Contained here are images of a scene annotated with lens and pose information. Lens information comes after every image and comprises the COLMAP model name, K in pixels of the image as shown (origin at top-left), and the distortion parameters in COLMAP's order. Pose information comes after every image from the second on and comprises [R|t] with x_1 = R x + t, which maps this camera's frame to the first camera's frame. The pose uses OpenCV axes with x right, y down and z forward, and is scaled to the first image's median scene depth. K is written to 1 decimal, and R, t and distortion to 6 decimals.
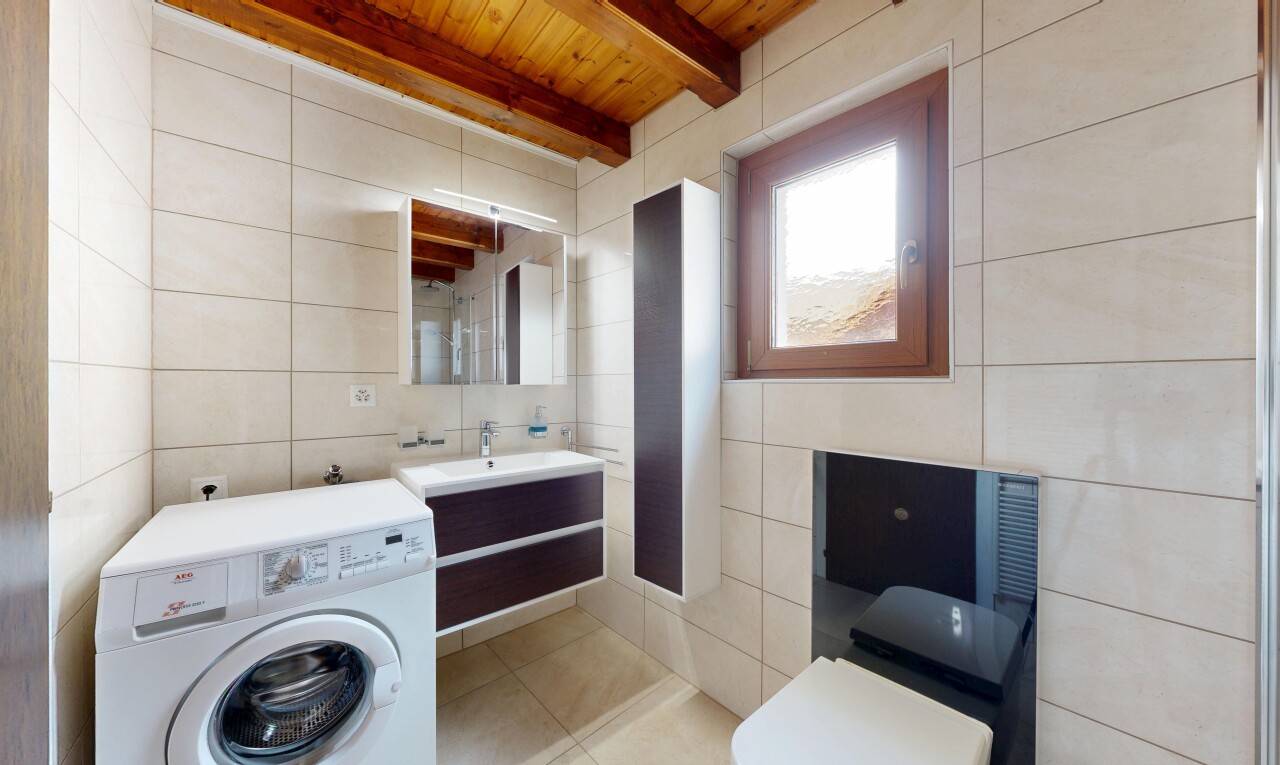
lens RADIAL K [[433.0, 0, 640.0], [0, 433.0, 382.5], [0, 0, 1]] dist [-0.000215, -0.000009]
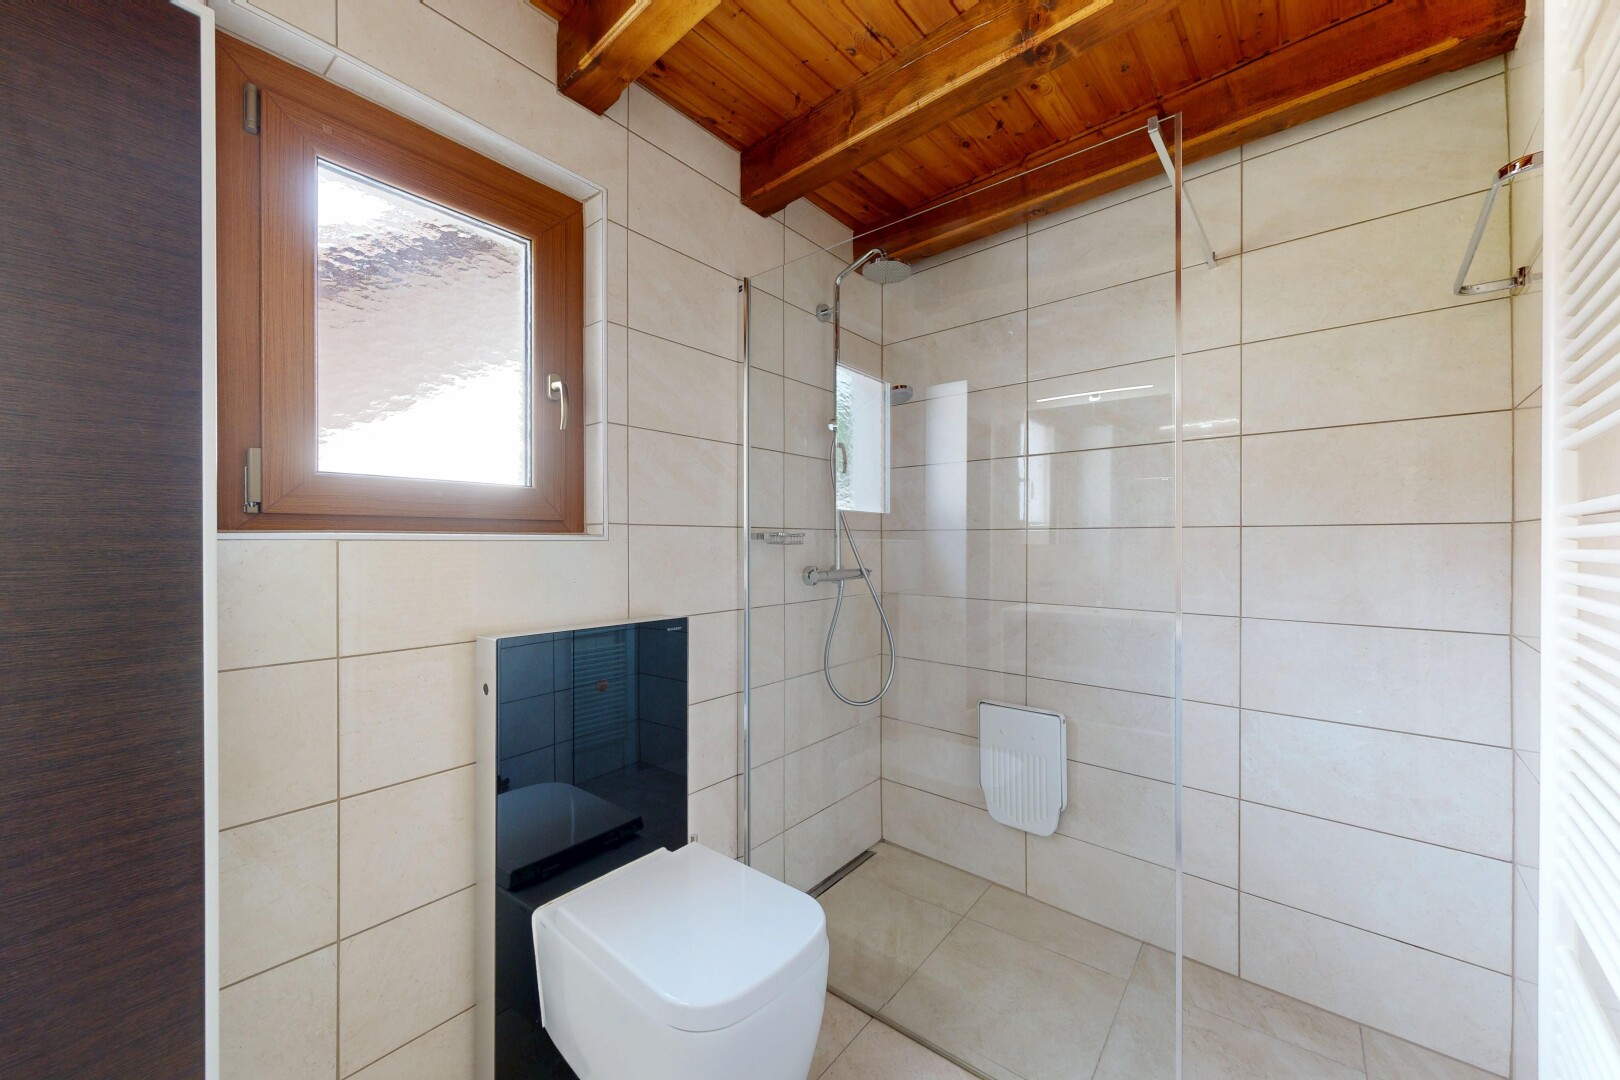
lens RADIAL K [[609.4, 0, 810.0], [0, 609.4, 540.0], [0, 0, 1]] dist [-0.000302, -0.000098]
pose [[-0.151897, 0.000963, 0.988396, -0.626855], [-0.003098, 0.999994, -0.001451, 0.000572], [-0.988391, -0.003283, -0.151893, 0.673081]]
